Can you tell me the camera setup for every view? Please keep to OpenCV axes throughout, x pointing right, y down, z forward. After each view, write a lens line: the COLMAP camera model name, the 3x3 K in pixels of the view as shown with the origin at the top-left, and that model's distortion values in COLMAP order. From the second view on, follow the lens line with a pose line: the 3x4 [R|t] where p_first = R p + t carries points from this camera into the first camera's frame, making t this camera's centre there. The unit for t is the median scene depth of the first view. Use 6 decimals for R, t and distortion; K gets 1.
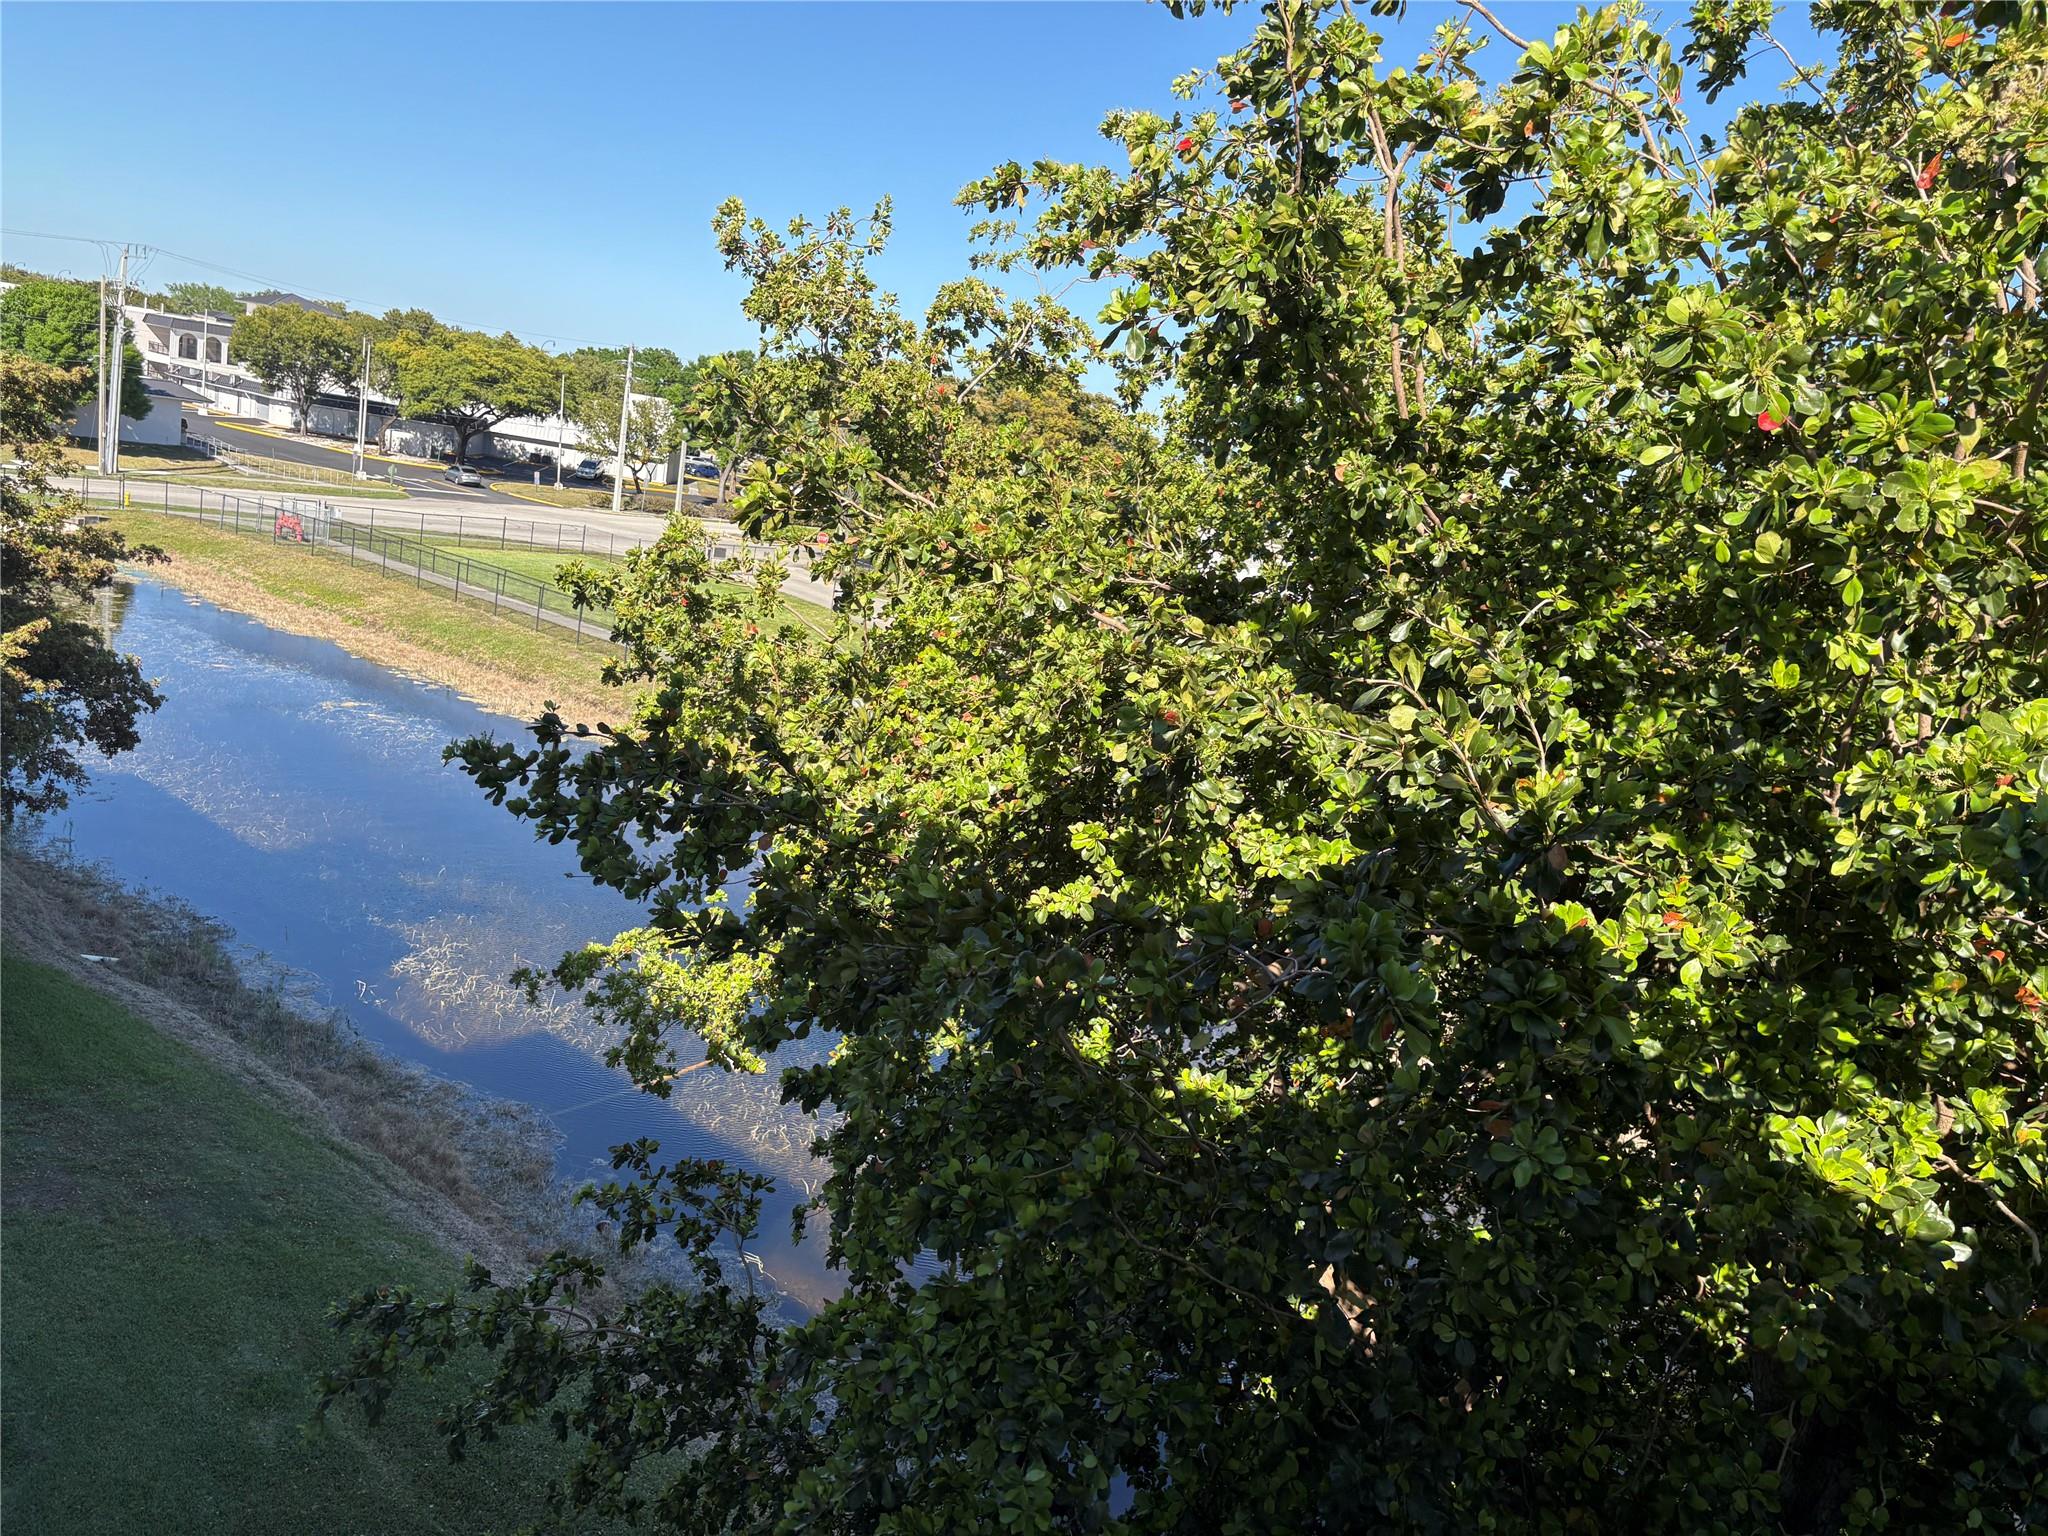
lens RADIAL K [[1554.9, 0, 1025.2], [0, 1554.9, 785.7], [0, 0, 1]] dist [0.043955, -0.051544]
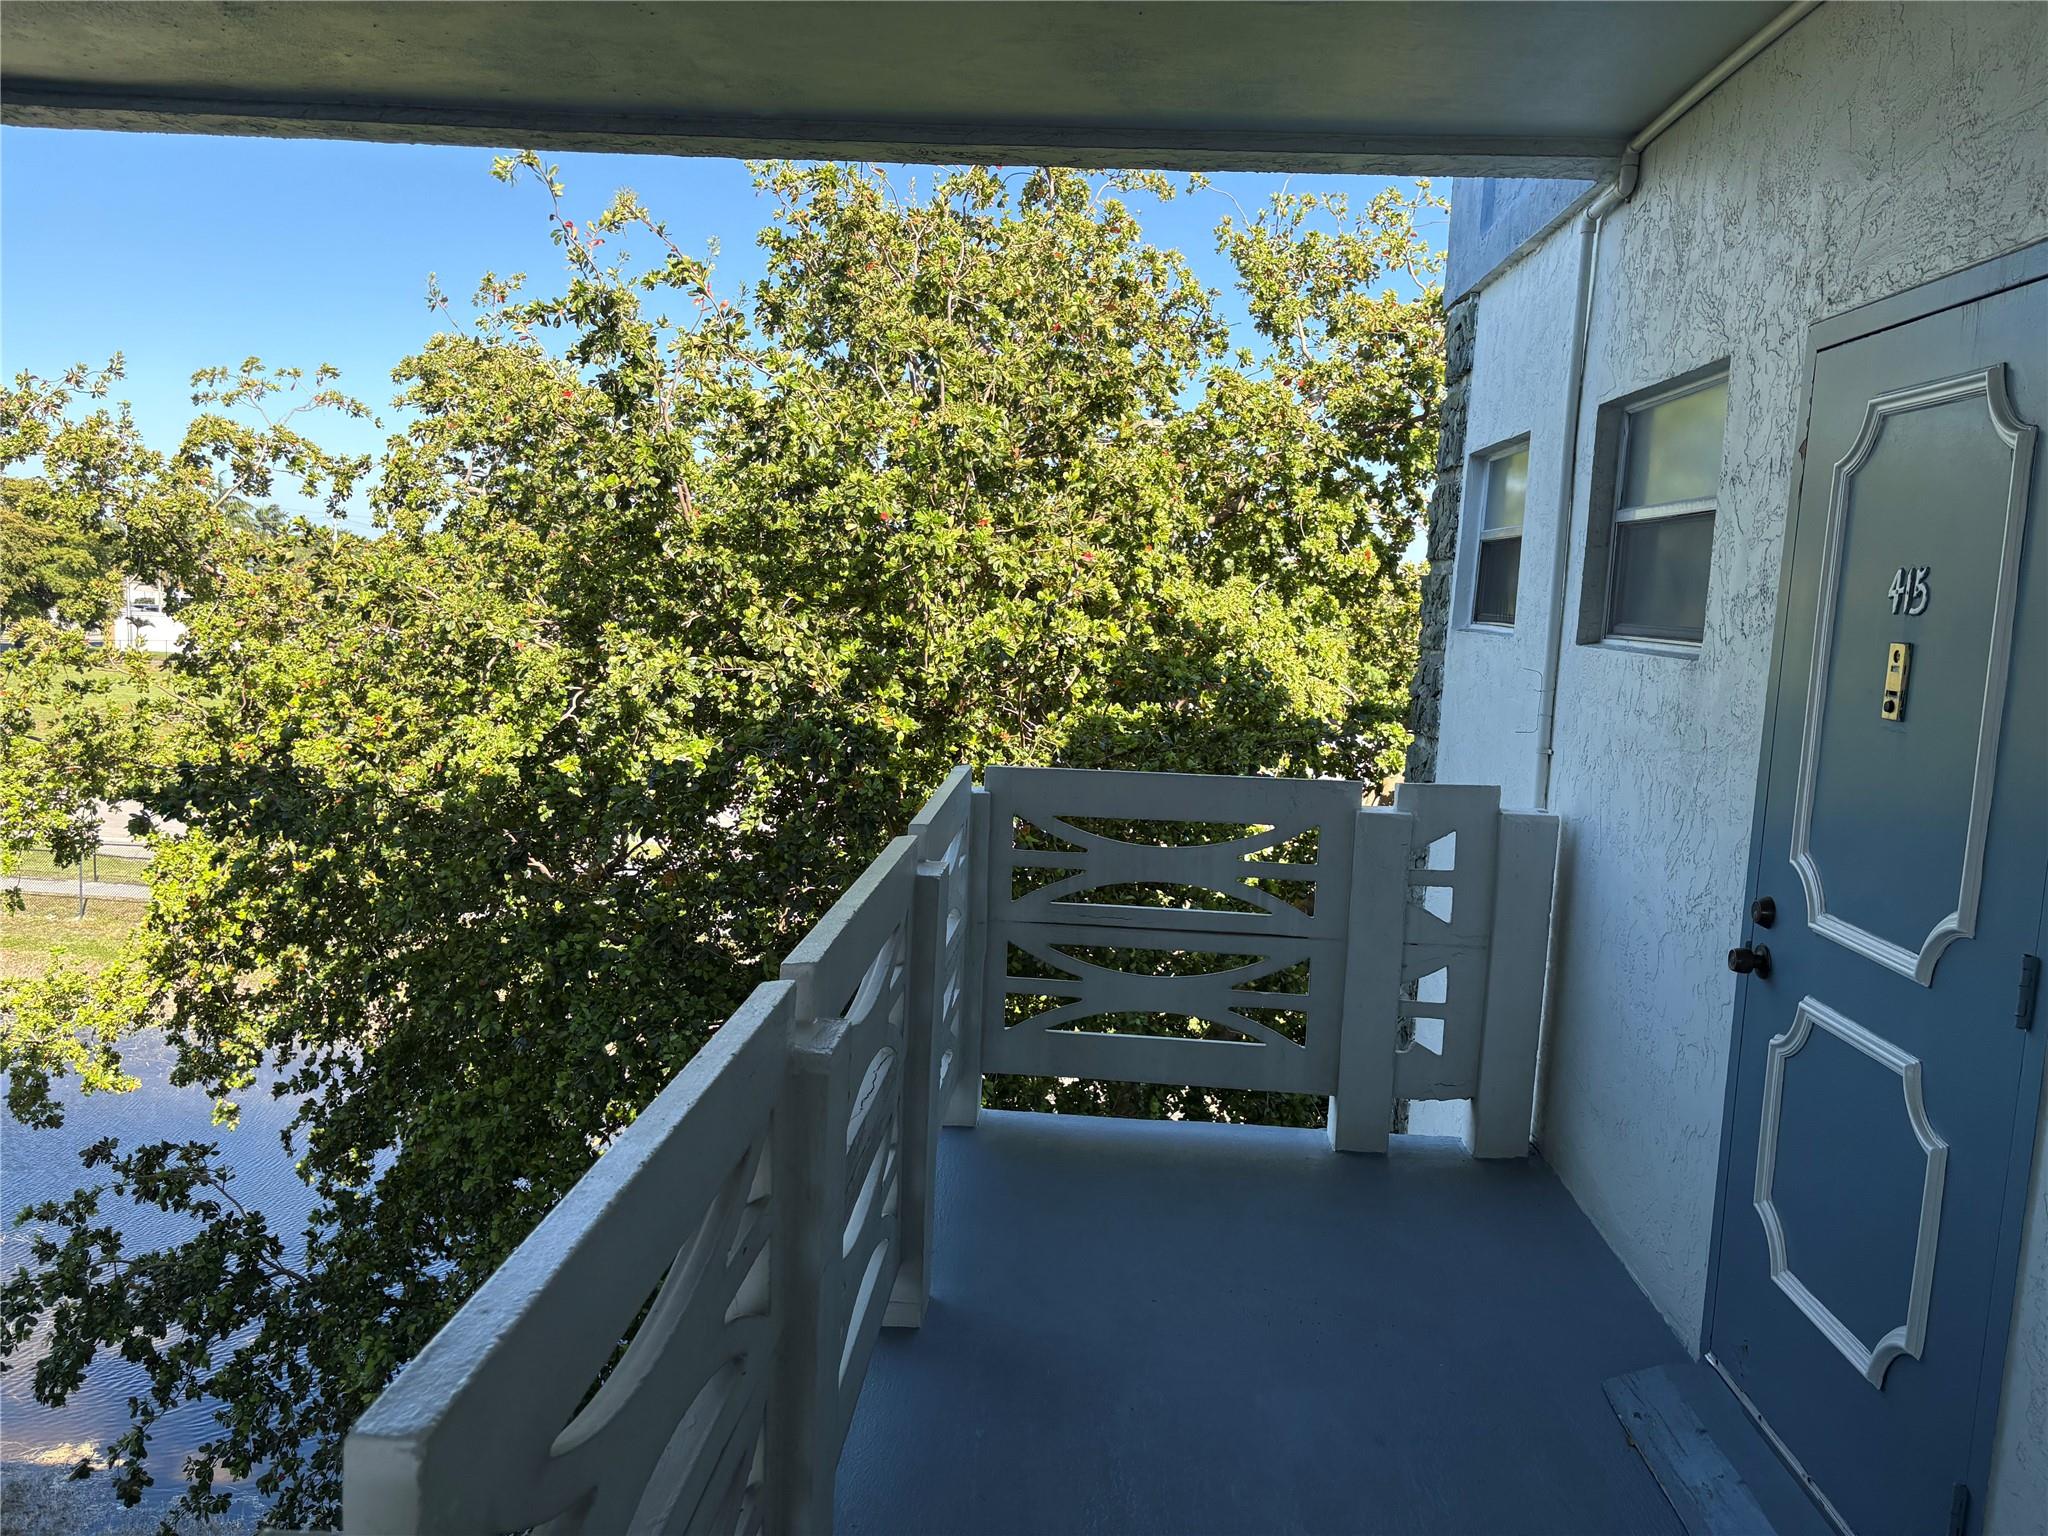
lens RADIAL K [[1563.6, 0, 1024.0], [0, 1563.6, 768.0], [0, 0, 1]] dist [0.074745, -0.078968]
pose [[0.790092, -0.202808, 0.578467, -0.325799], [0.208951, 0.976270, 0.056884, 0.022031], [-0.576276, 0.075927, 0.813720, -0.428049]]
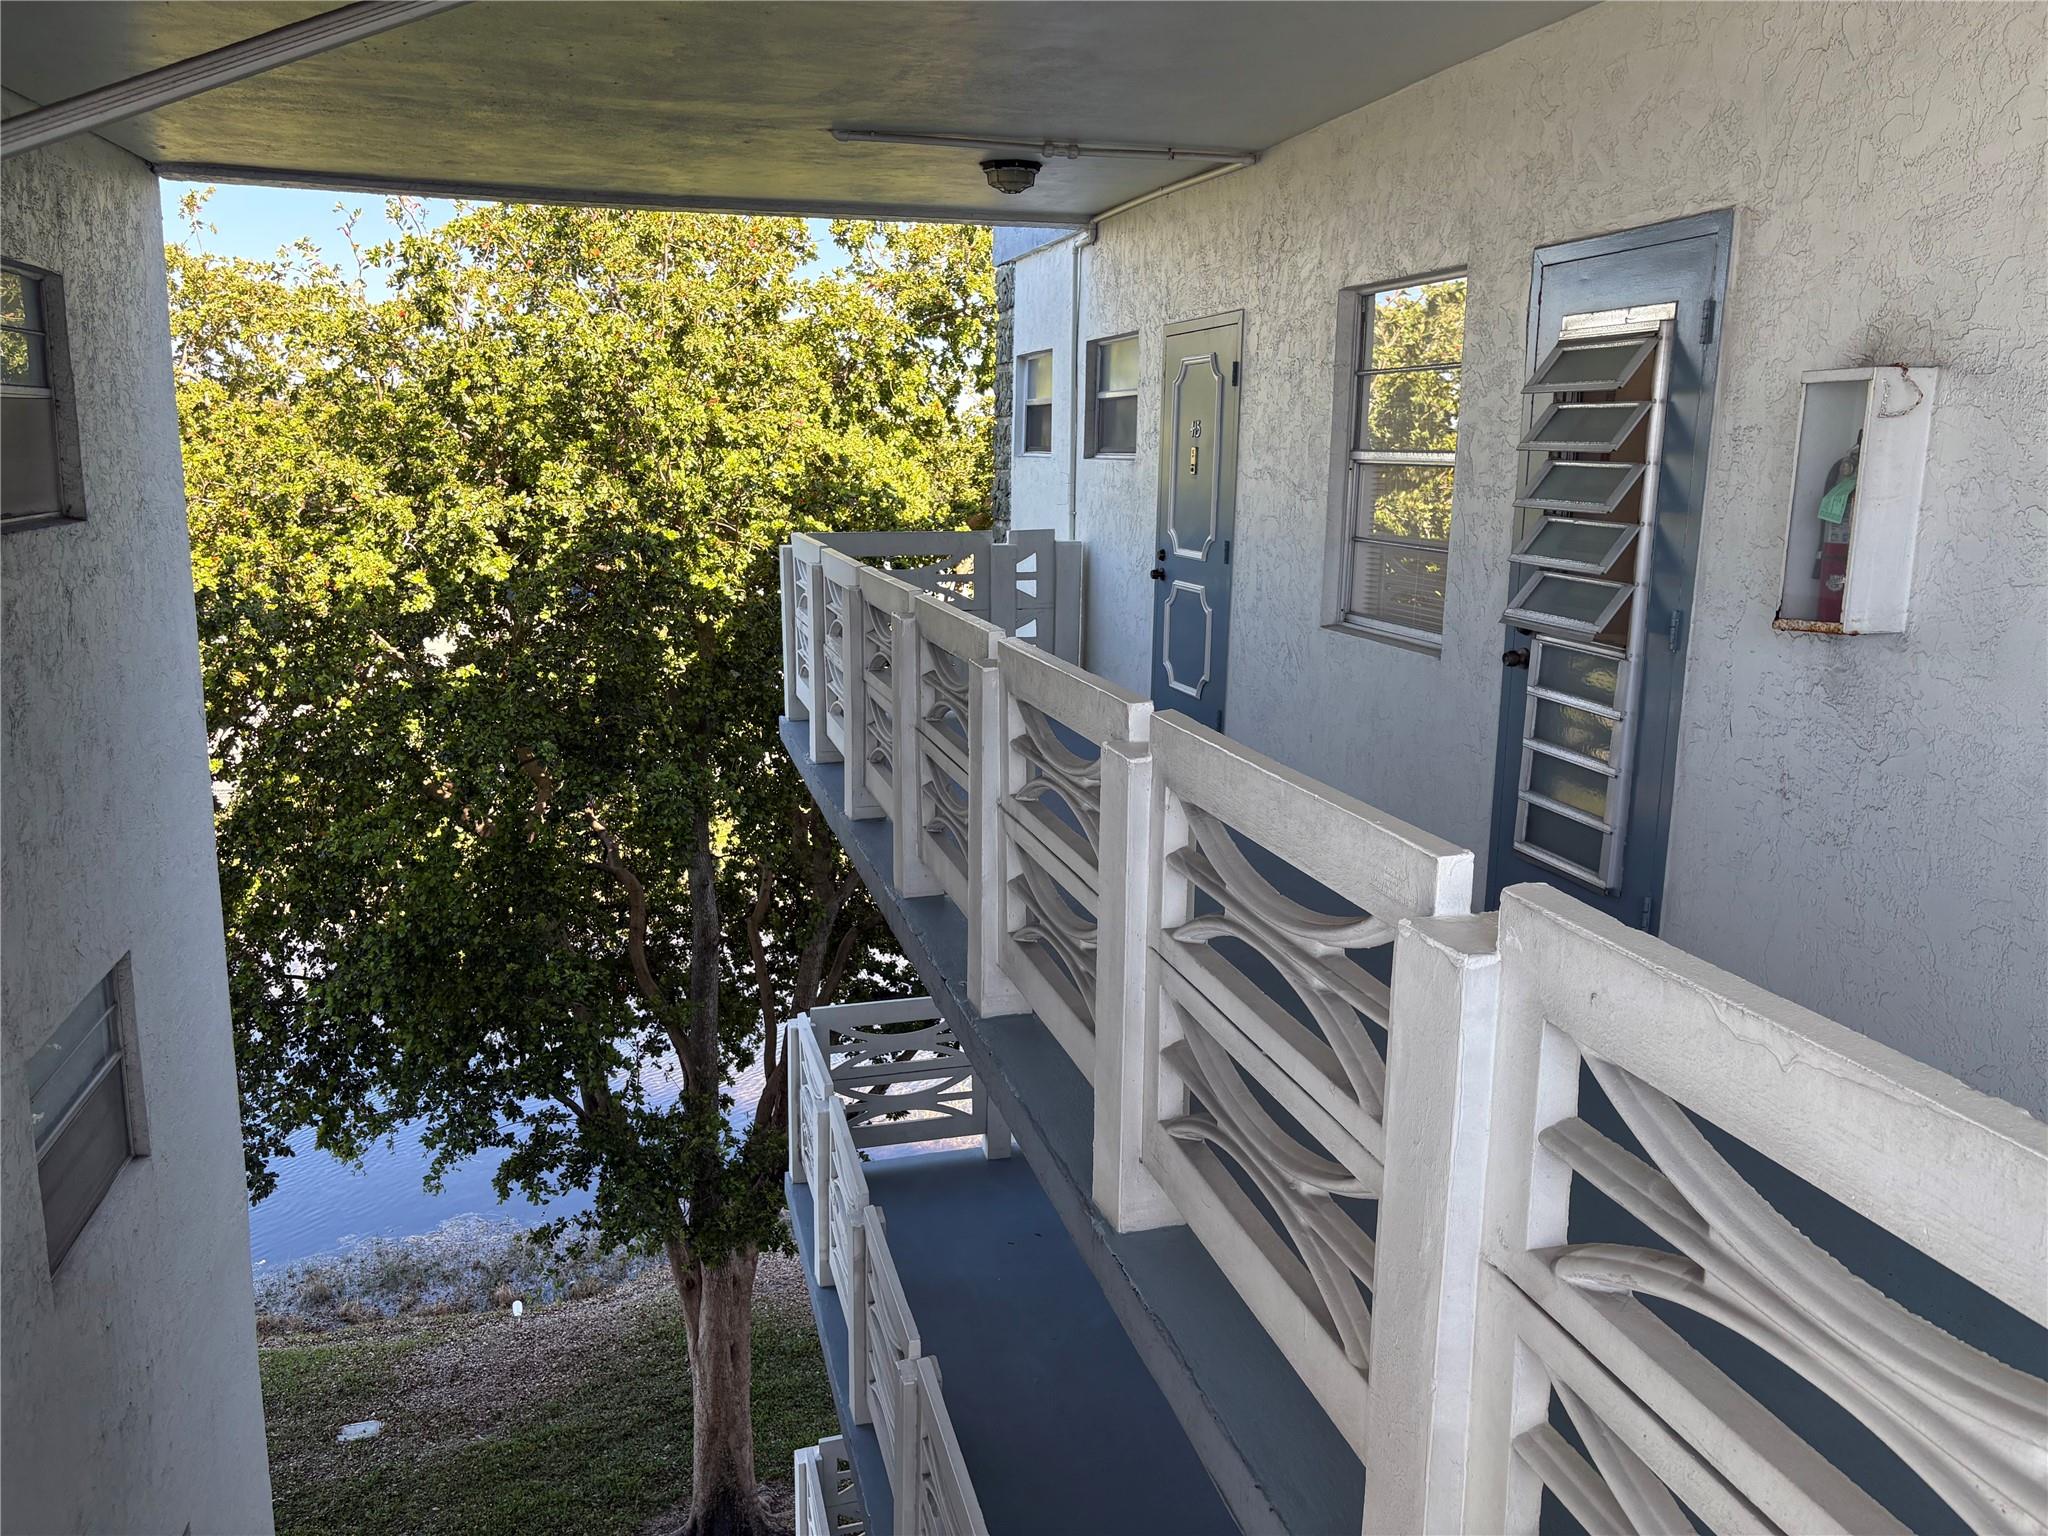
lens RADIAL K [[1555.8, 0, 1017.7], [0, 1555.8, 782.1], [0, 0, 1]] dist [0.065668, -0.077242]
pose [[0.563068, -0.330955, 0.757247, -0.824975], [0.249813, 0.941605, 0.225774, 0.004448], [-0.787748, 0.062044, 0.612865, -0.746644]]
